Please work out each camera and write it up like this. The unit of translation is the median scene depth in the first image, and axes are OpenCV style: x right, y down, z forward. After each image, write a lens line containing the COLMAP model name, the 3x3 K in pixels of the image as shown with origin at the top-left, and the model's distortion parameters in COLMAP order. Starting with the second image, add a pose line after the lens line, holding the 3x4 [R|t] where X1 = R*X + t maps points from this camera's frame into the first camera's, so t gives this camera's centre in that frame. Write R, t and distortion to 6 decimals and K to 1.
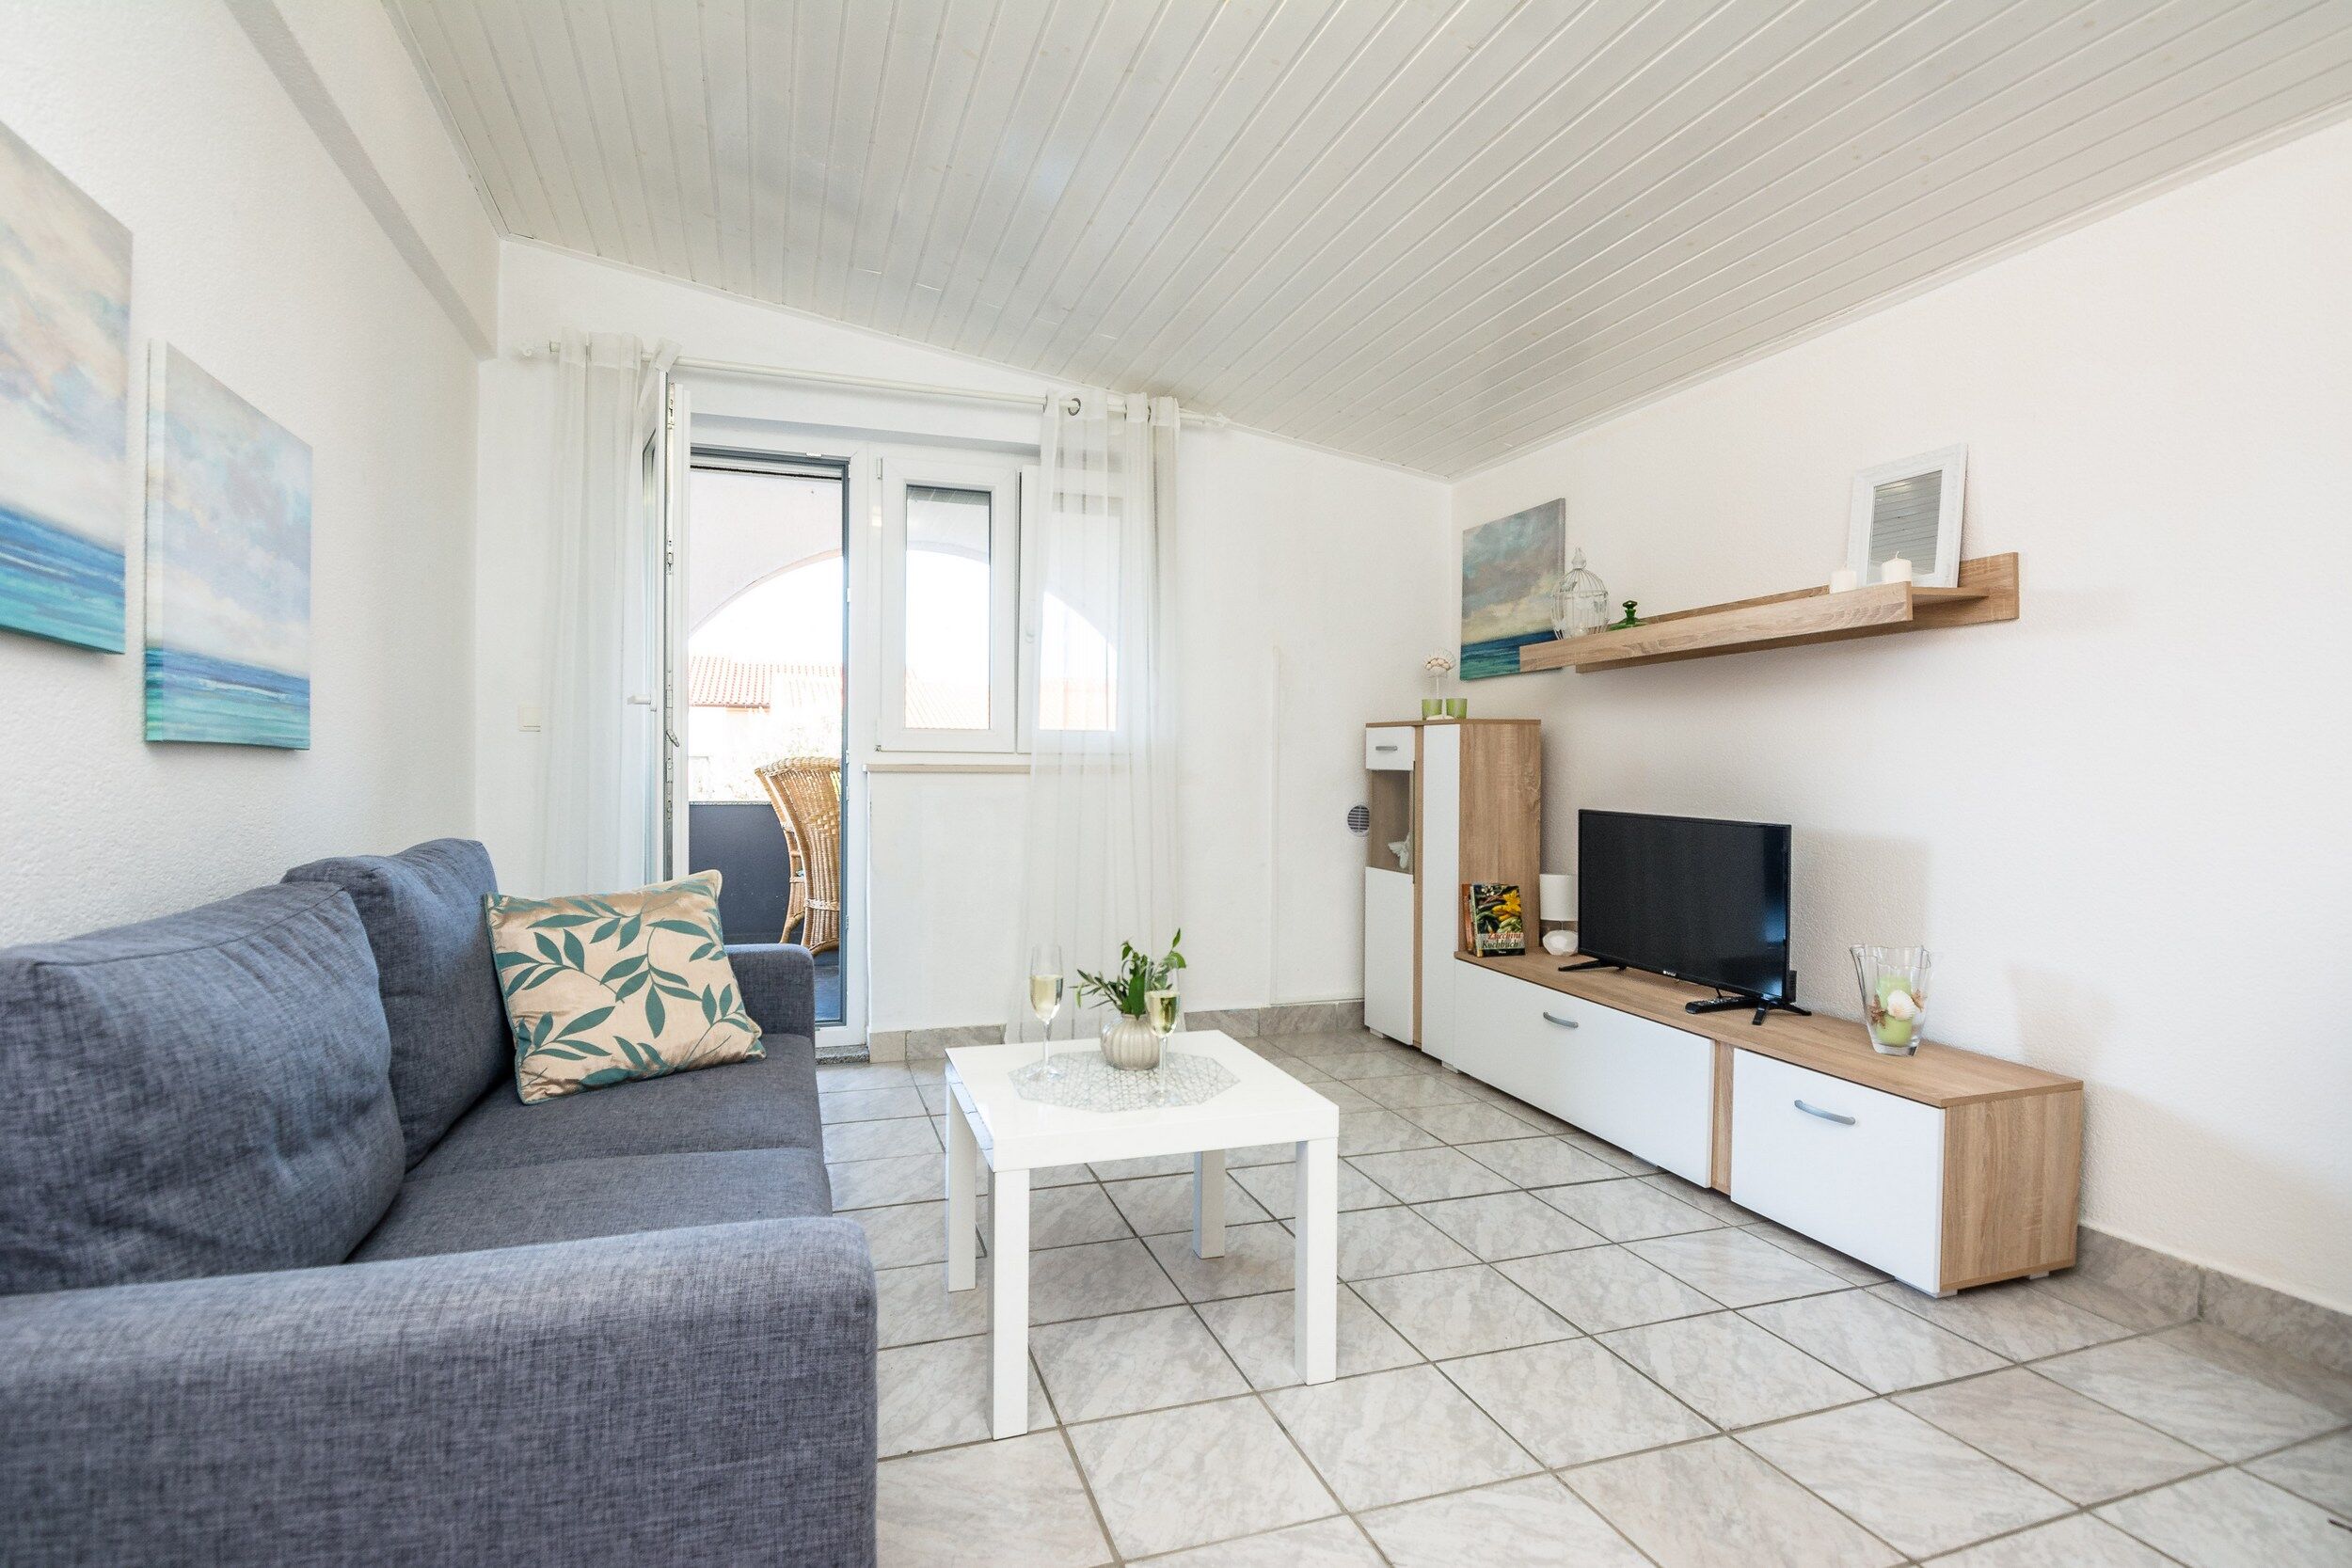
lens RADIAL K [[1074.5, 0, 1136.7], [0, 1074.5, 777.4], [0, 0, 1]] dist [0.000204, -0.000129]
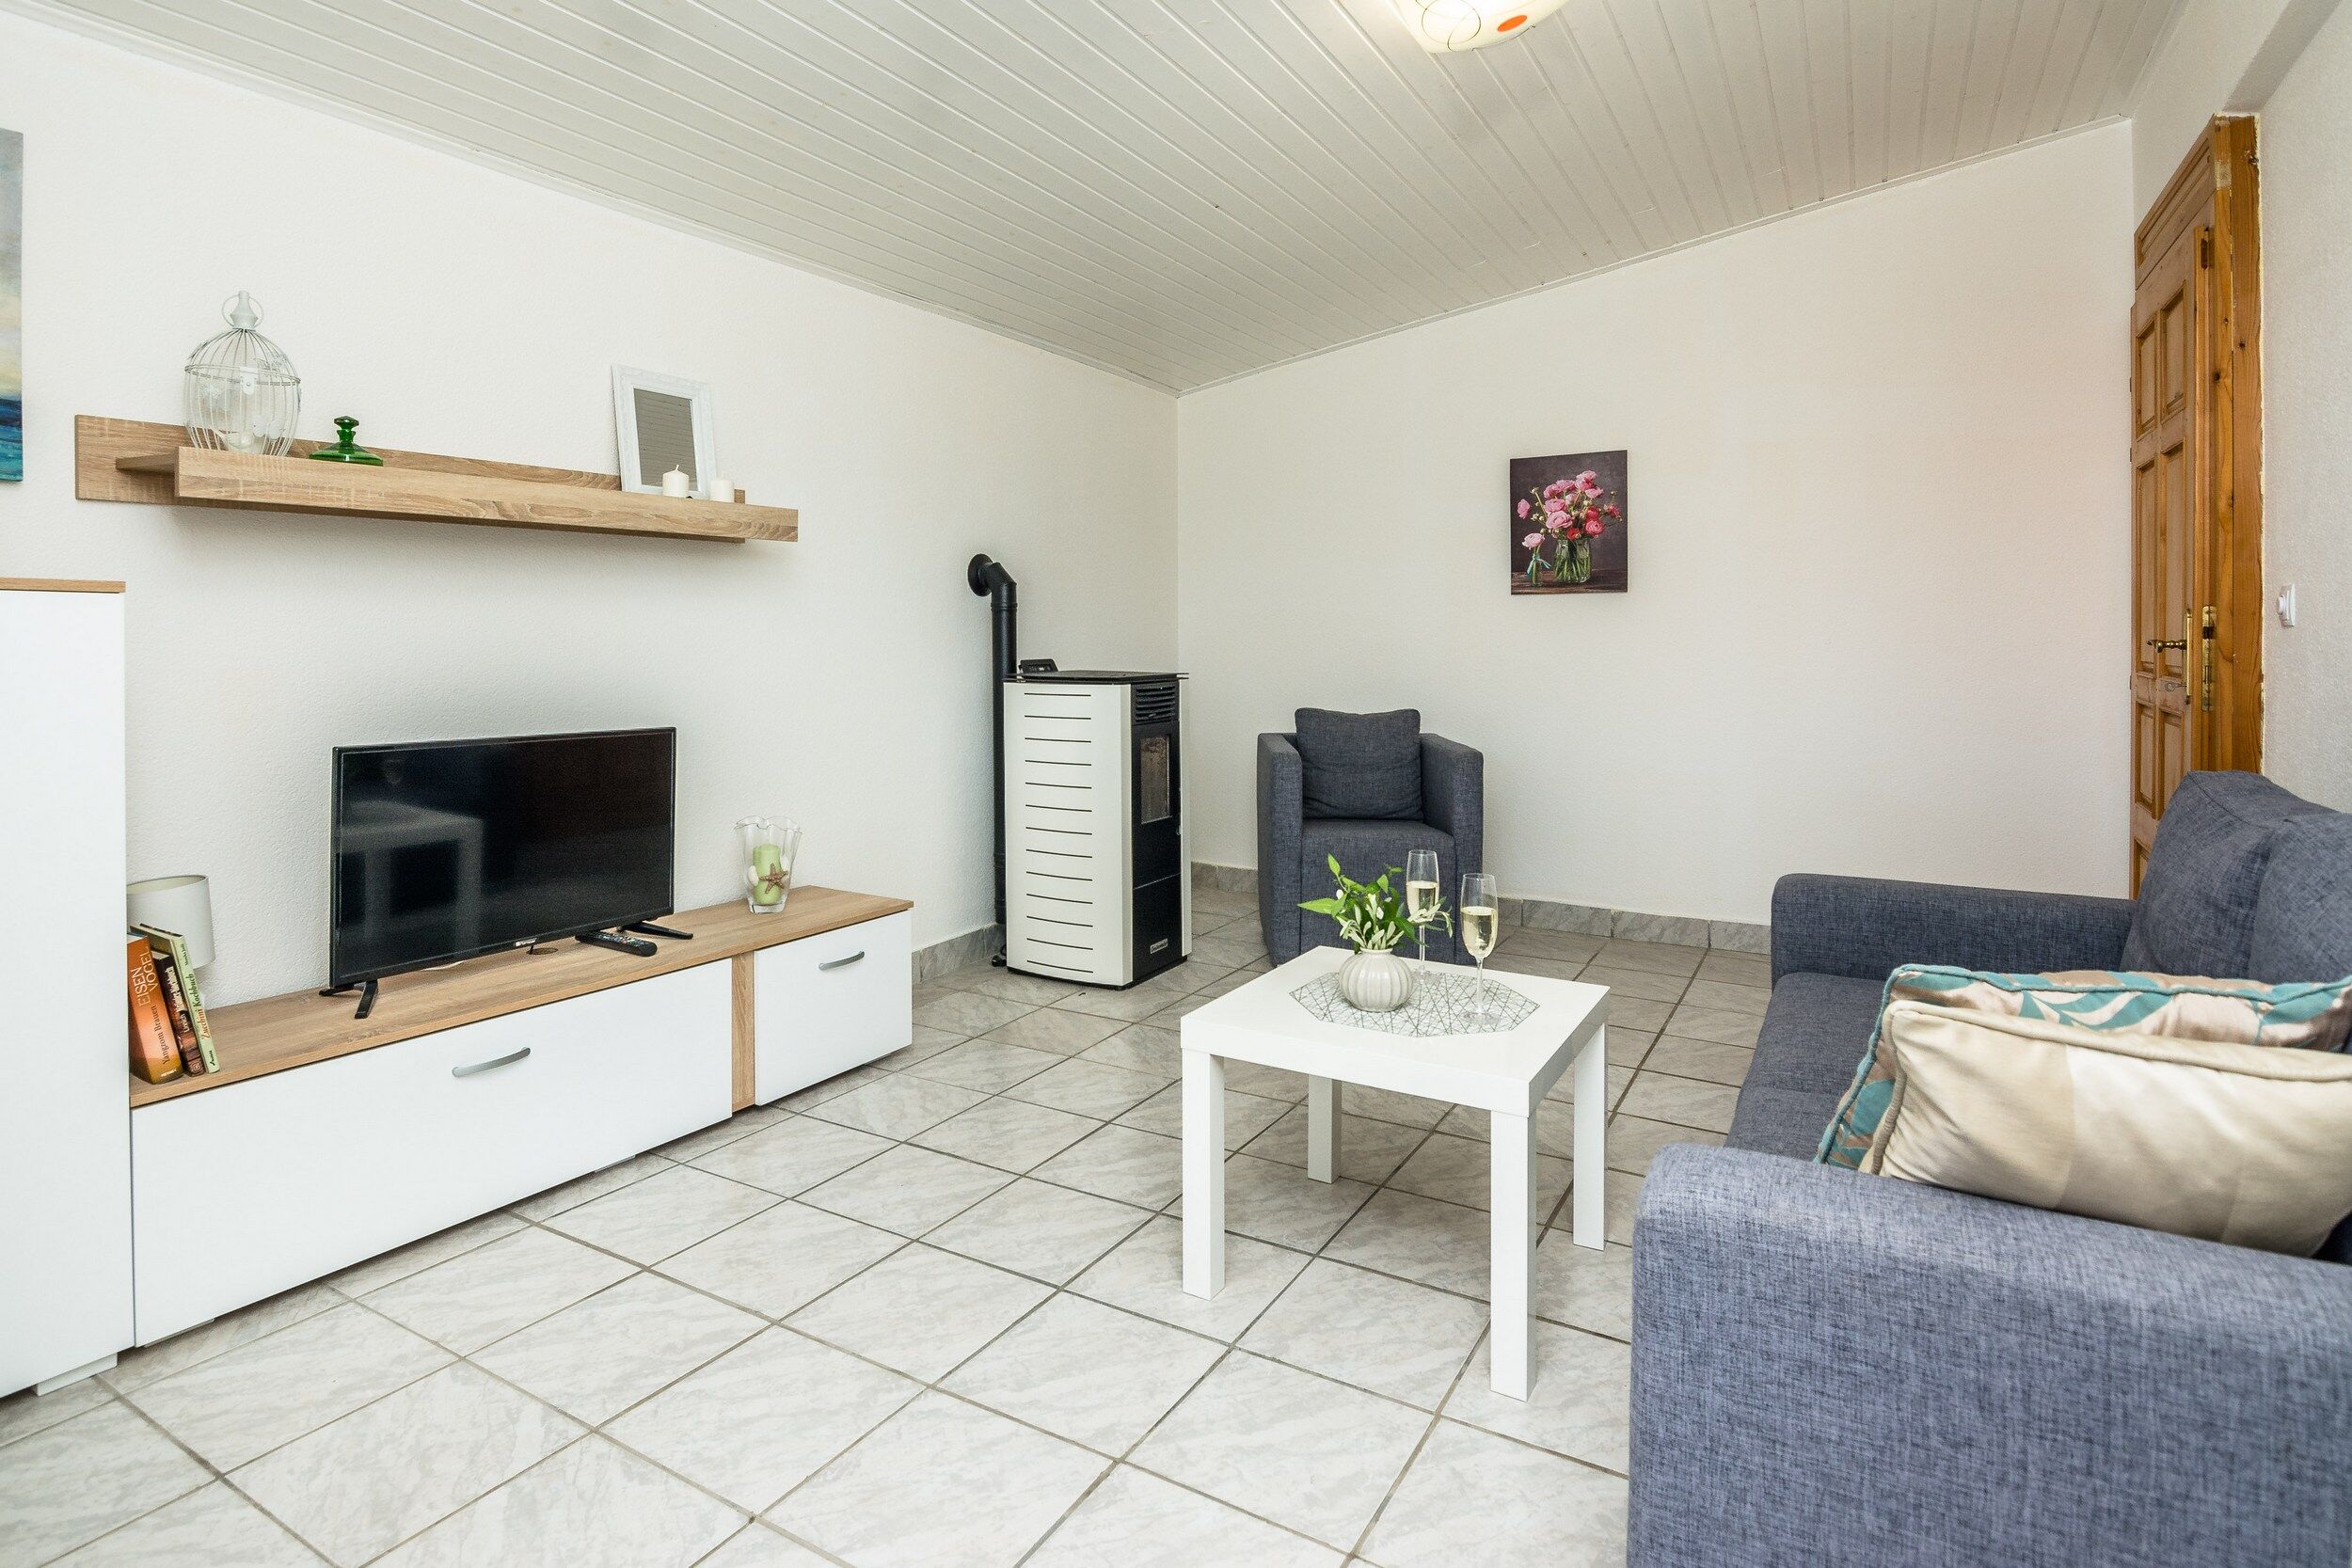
lens RADIAL K [[1281.9, 0, 1117.1], [0, 1281.9, 637.1], [0, 0, 1]] dist [0.000704, -0.000268]
pose [[-0.645156, -0.007975, 0.764010, -0.389674], [0.002891, 0.999913, 0.012879, -0.037544], [-0.764046, 0.010518, -0.645076, 1.042180]]
